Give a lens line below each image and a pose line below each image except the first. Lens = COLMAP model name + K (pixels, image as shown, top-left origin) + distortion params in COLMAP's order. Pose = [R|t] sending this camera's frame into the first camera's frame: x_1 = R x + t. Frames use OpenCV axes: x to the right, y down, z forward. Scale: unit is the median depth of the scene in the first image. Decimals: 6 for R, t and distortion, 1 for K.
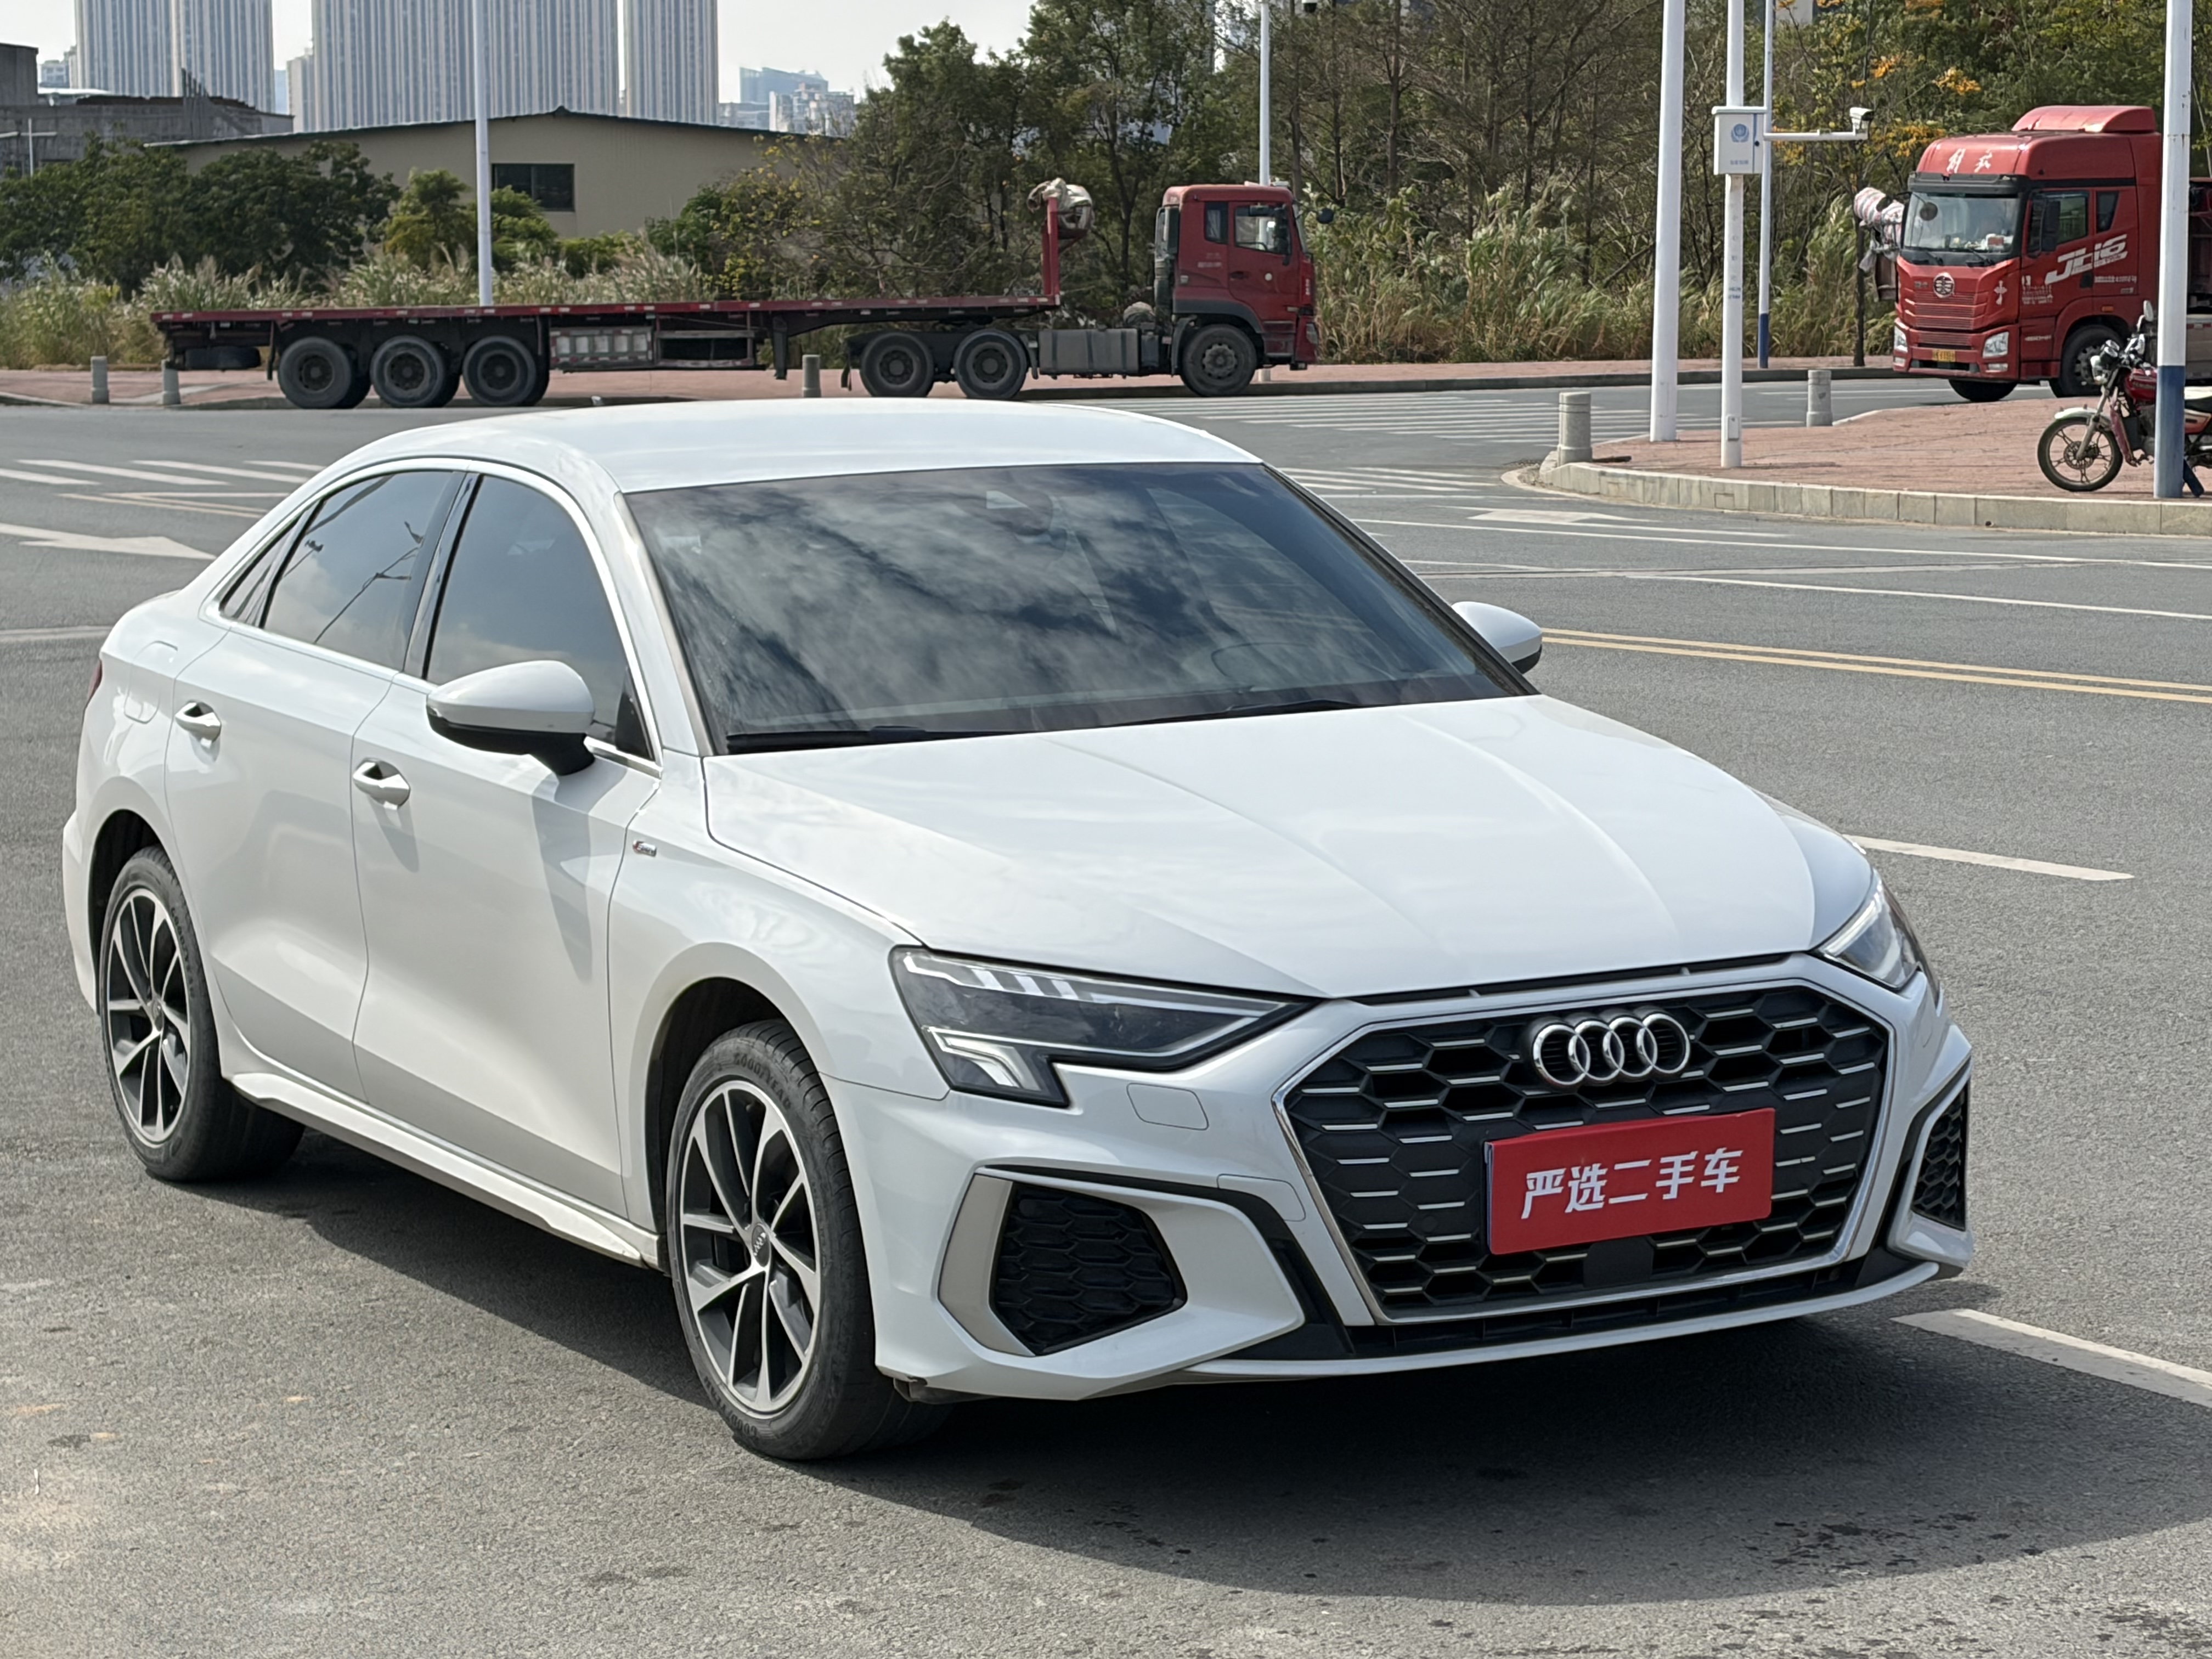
lens RADIAL K [[5404.0, 0, 1107.2], [0, 5404.0, 829.6], [0, 0, 1]] dist [0.146515, 0.000000]
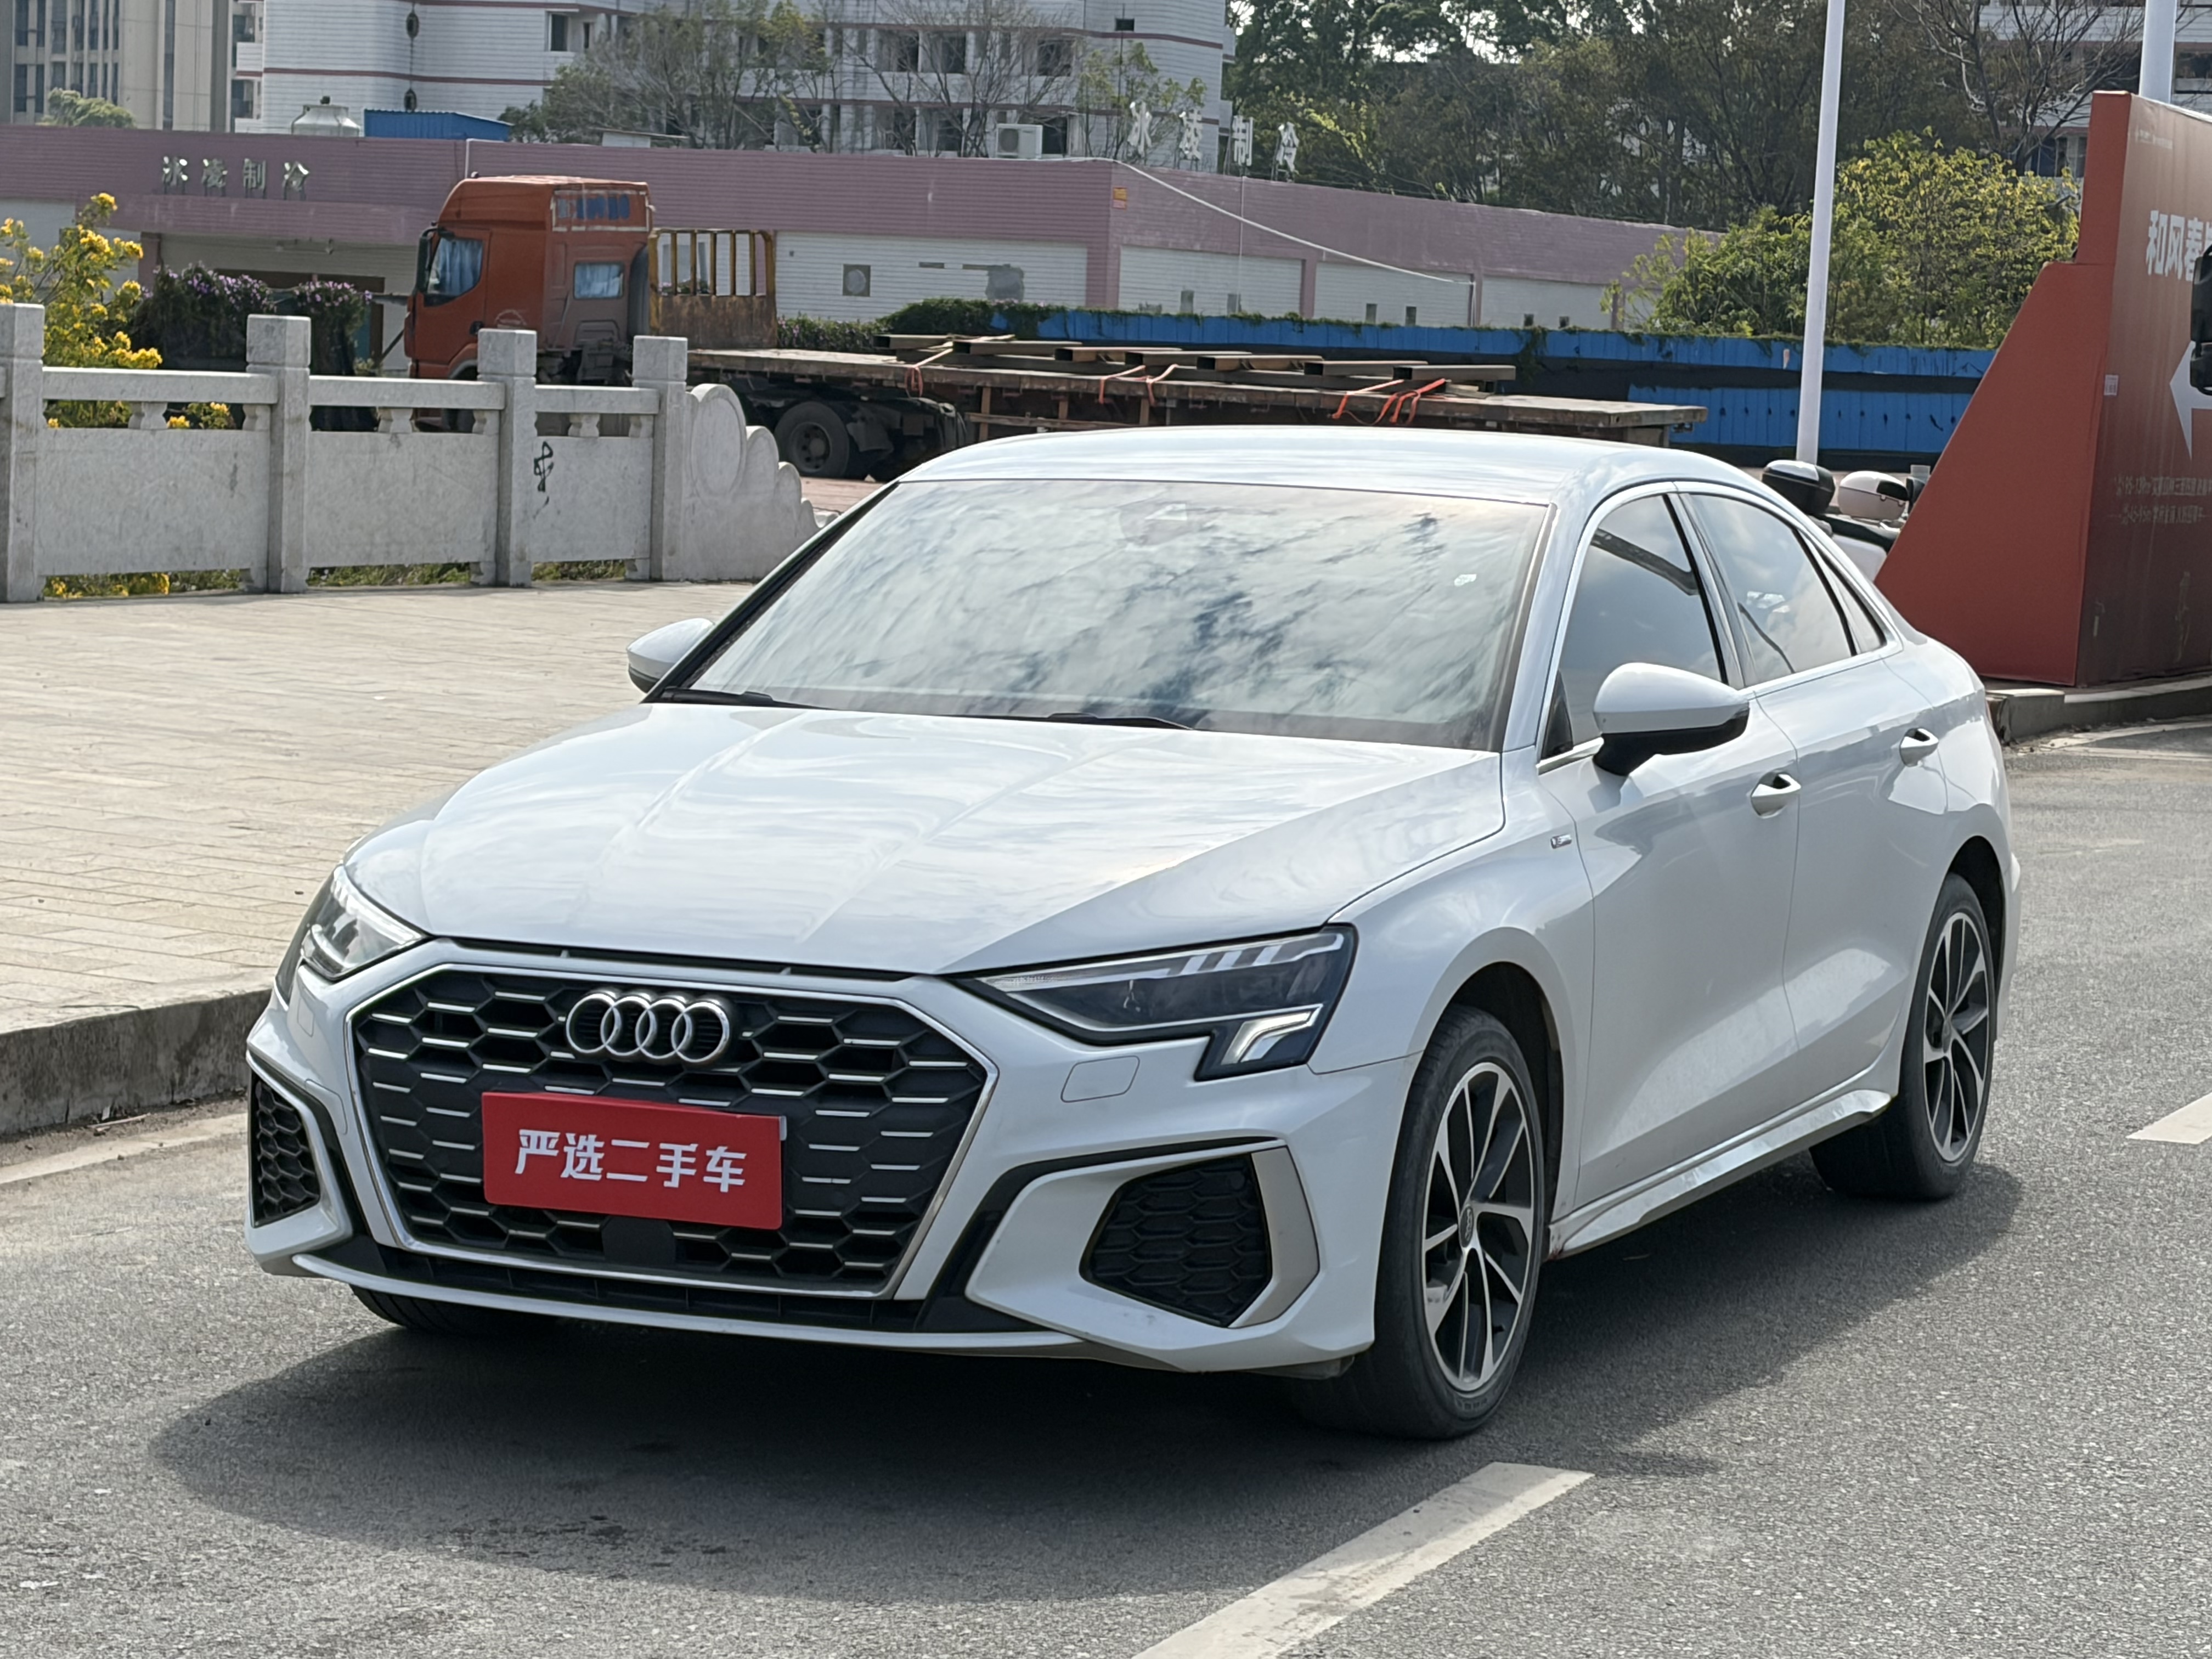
lens RADIAL K [[5404.0, 0, 1105.4], [0, 5404.0, 847.4], [0, 0, 1]] dist [0.146515, 0.000000]
pose [[0.605927, 0.109021, -0.788015, 0.934738], [-0.130023, 0.990817, 0.037100, -0.040860], [0.784823, 0.079980, 0.614538, 0.452894]]
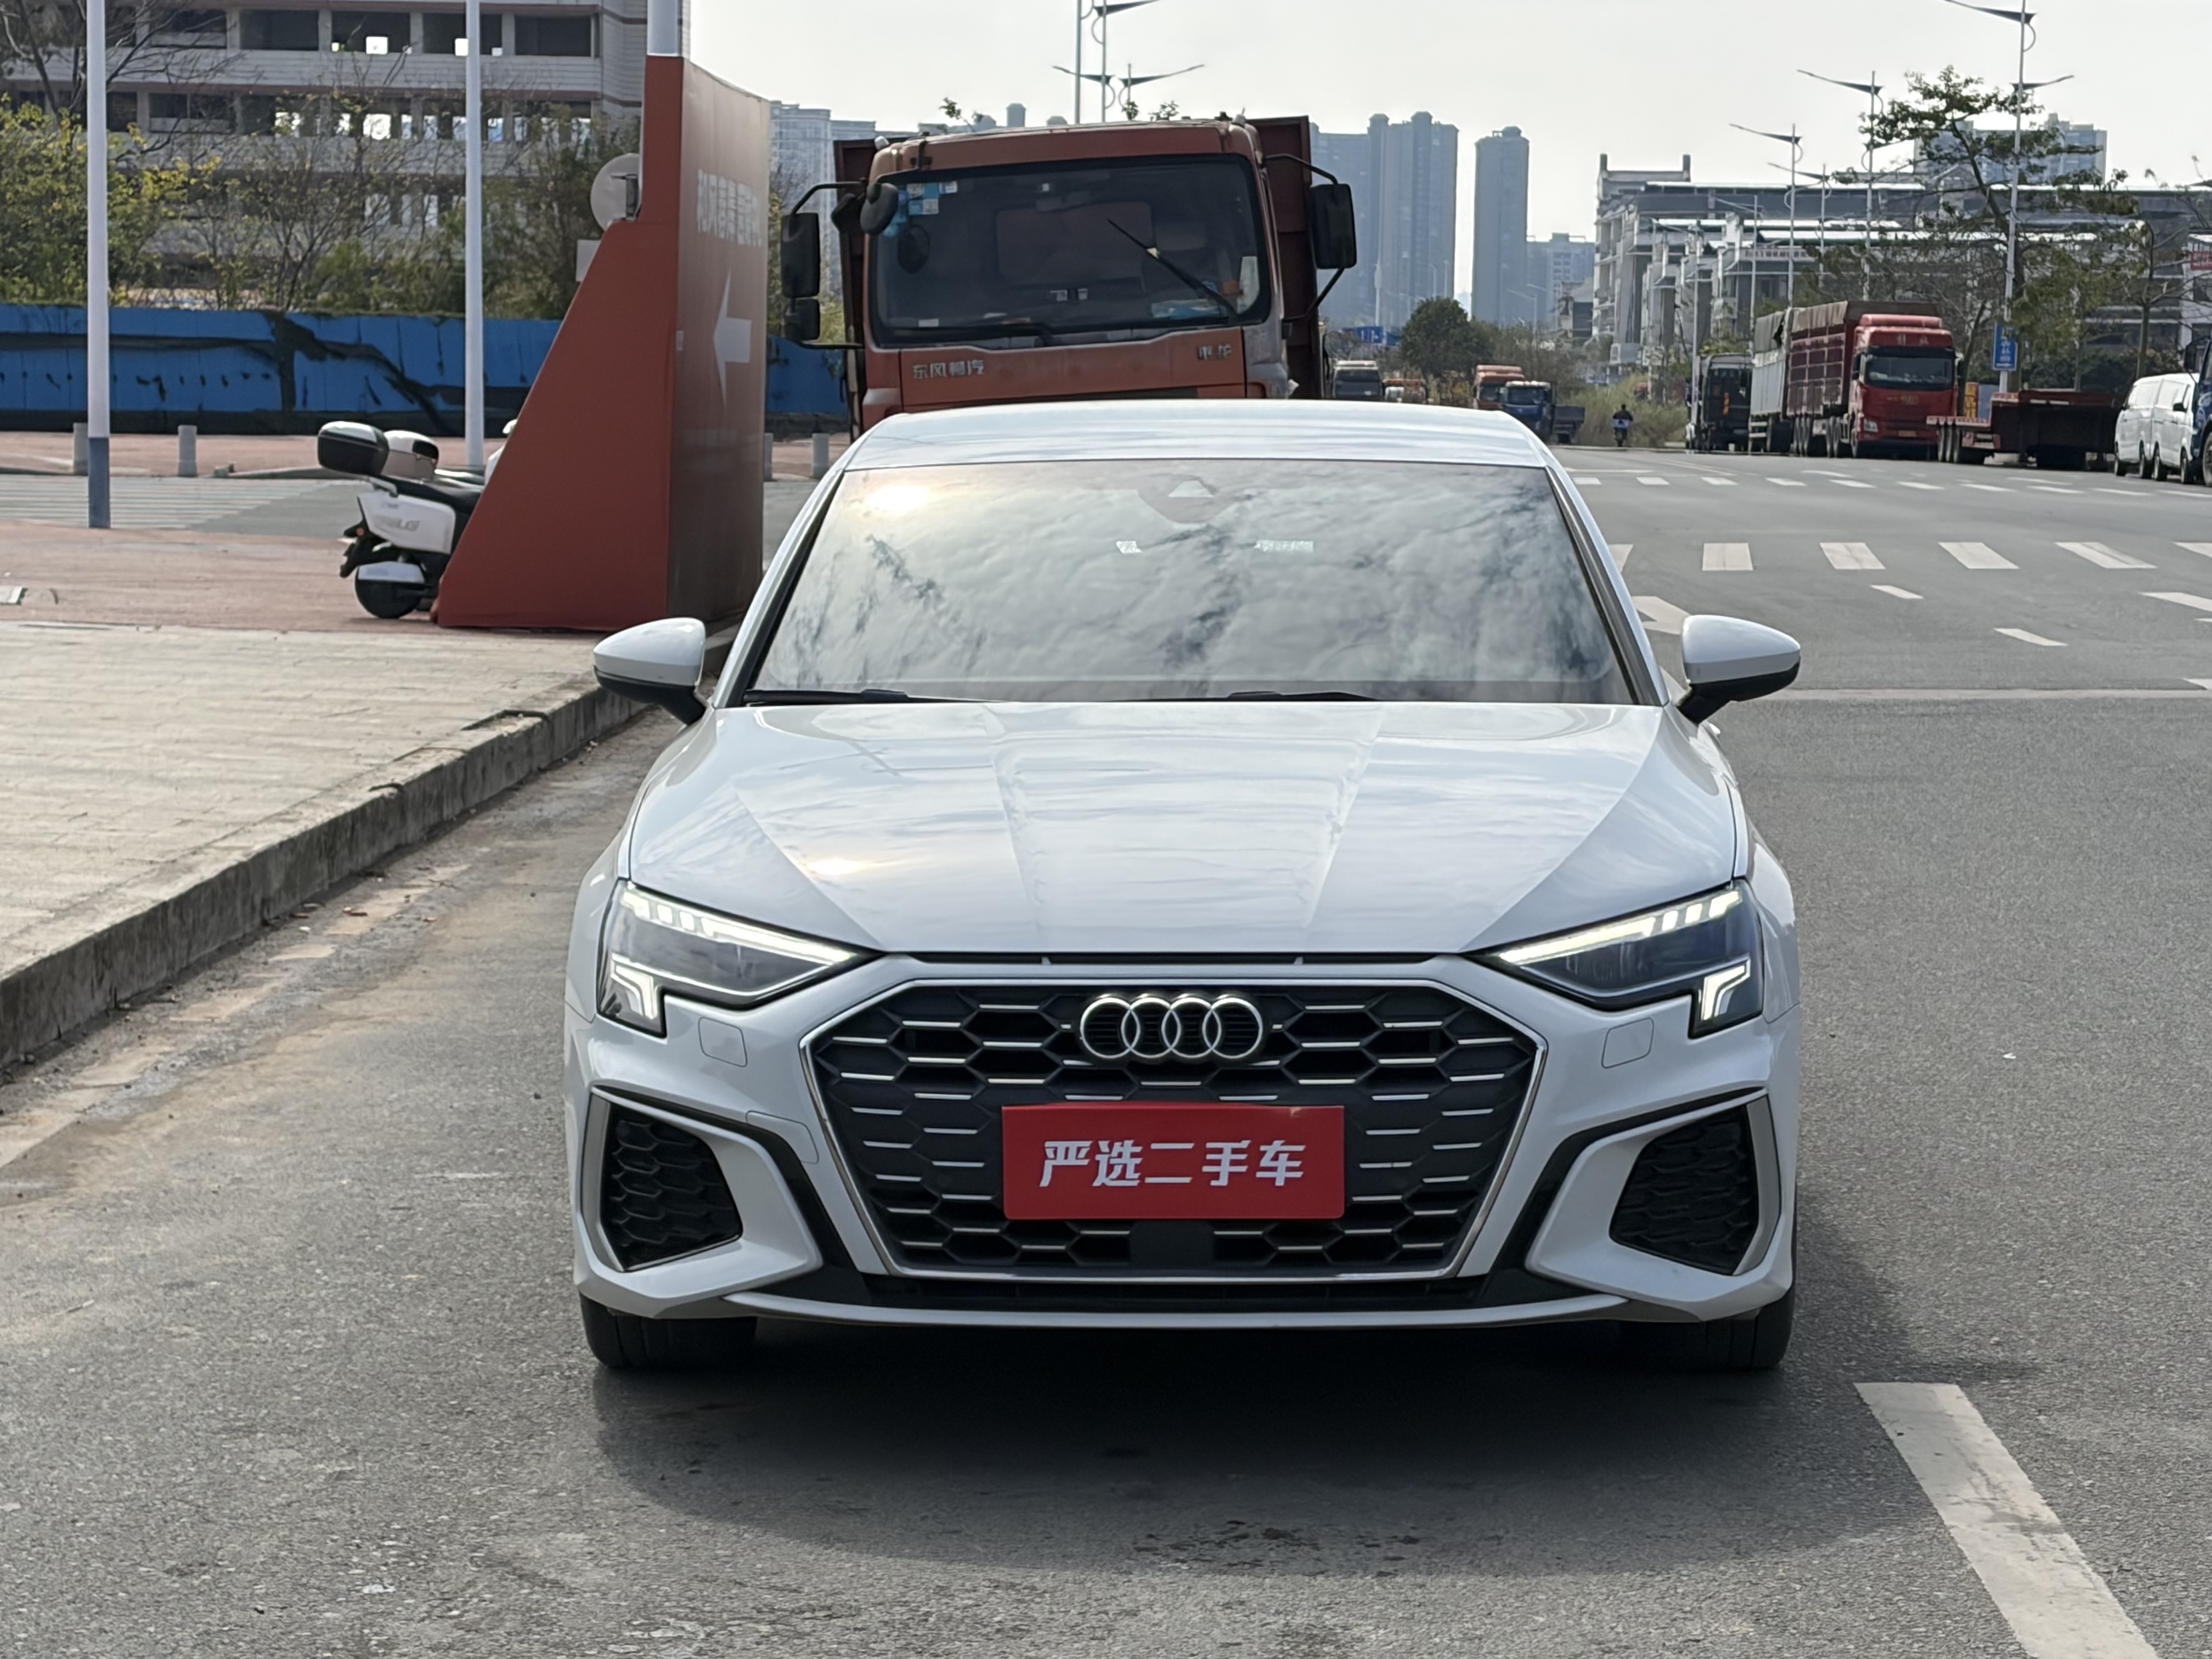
lens RADIAL K [[5404.0, 0, 1094.5], [0, 5404.0, 816.9], [0, 0, 1]] dist [0.146515, 0.000000]
pose [[0.865412, 0.064647, -0.496873, 0.574374], [-0.074470, 0.997223, 0.000041, 0.002925], [0.495496, 0.036966, 0.867824, 0.133497]]
